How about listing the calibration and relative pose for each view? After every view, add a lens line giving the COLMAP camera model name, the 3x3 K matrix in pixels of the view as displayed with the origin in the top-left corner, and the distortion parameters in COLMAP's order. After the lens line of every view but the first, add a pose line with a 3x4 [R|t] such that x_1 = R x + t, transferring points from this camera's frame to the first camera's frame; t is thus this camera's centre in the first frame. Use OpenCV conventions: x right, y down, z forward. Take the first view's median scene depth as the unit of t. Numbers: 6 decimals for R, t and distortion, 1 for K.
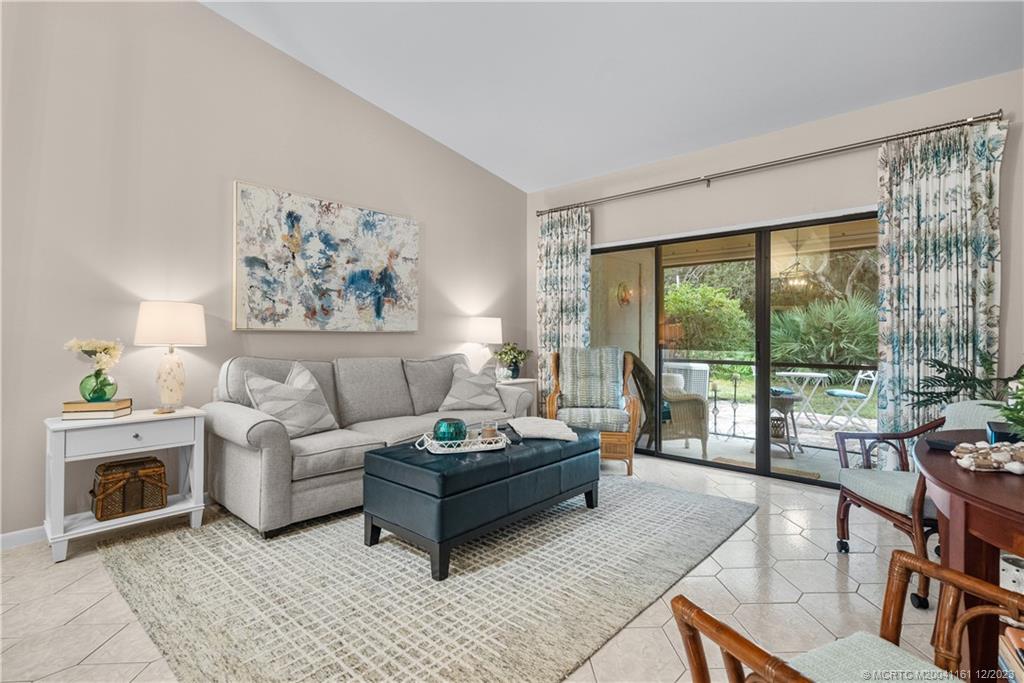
lens RADIAL K [[489.6, 0, 512.0], [0, 489.6, 341.5], [0, 0, 1]] dist [0.002810, 0.000133]
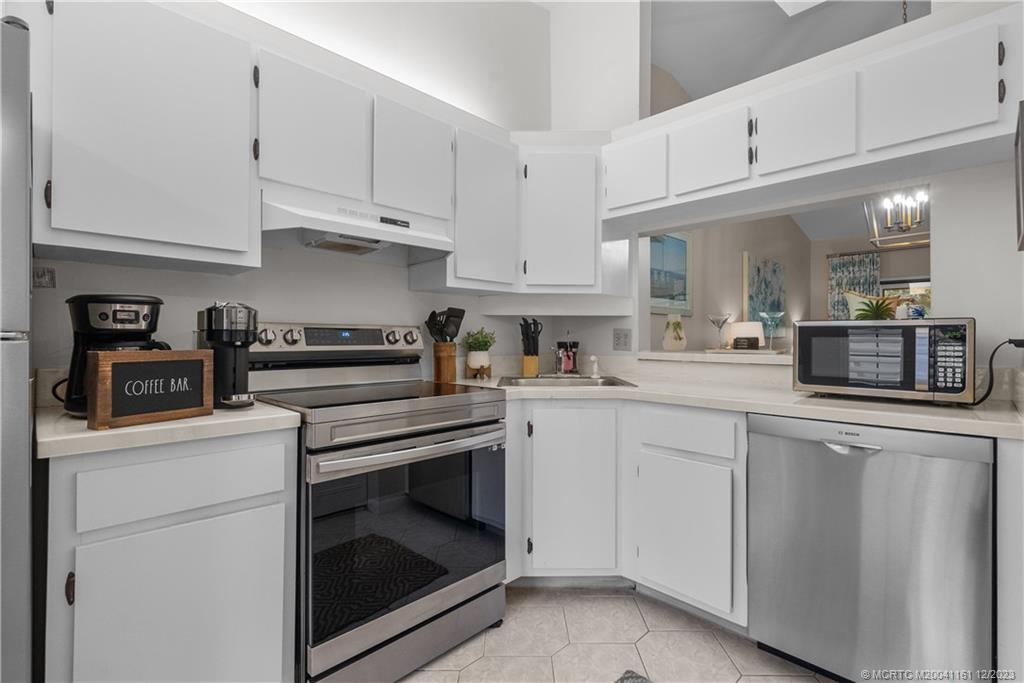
lens RADIAL K [[483.0, 0, 512.0], [0, 483.0, 341.5], [0, 0, 1]] dist [-0.000601, 0.000038]
pose [[0.998473, -0.005144, -0.054995, -0.842911], [0.004004, 0.999775, -0.020818, 0.016639], [0.055089, 0.020566, 0.998270, -0.493512]]
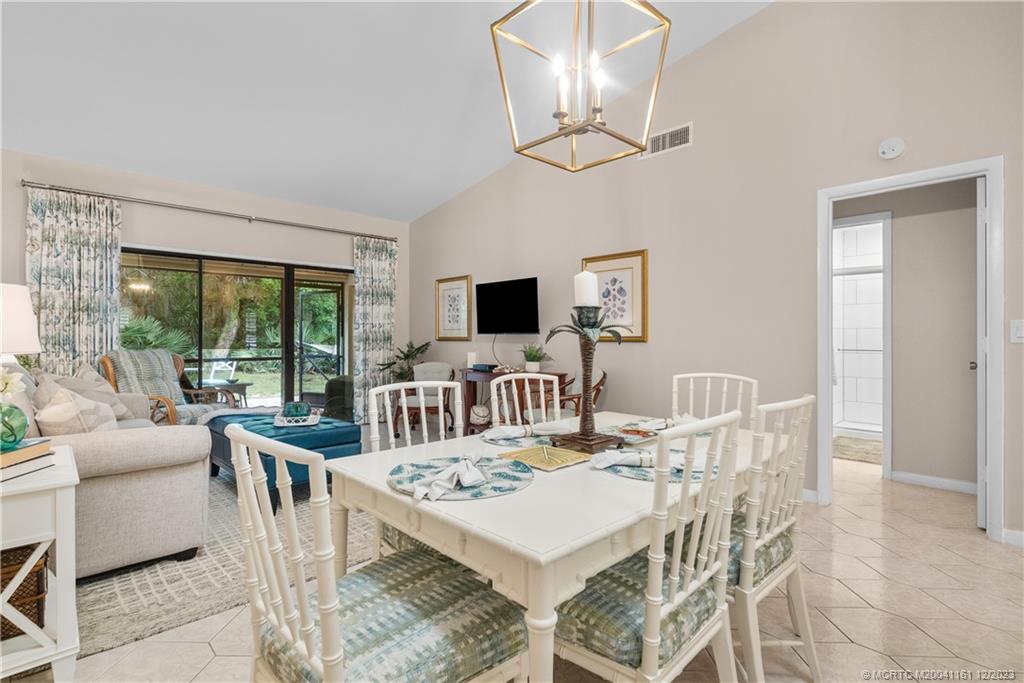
lens RADIAL K [[489.6, 0, 512.0], [0, 489.6, 341.5], [0, 0, 1]] dist [0.002810, 0.000133]
pose [[0.086580, -0.013653, 0.996151, -0.708232], [0.013589, 0.999829, 0.012523, -0.005839], [-0.996152, 0.012452, 0.086751, 0.156822]]
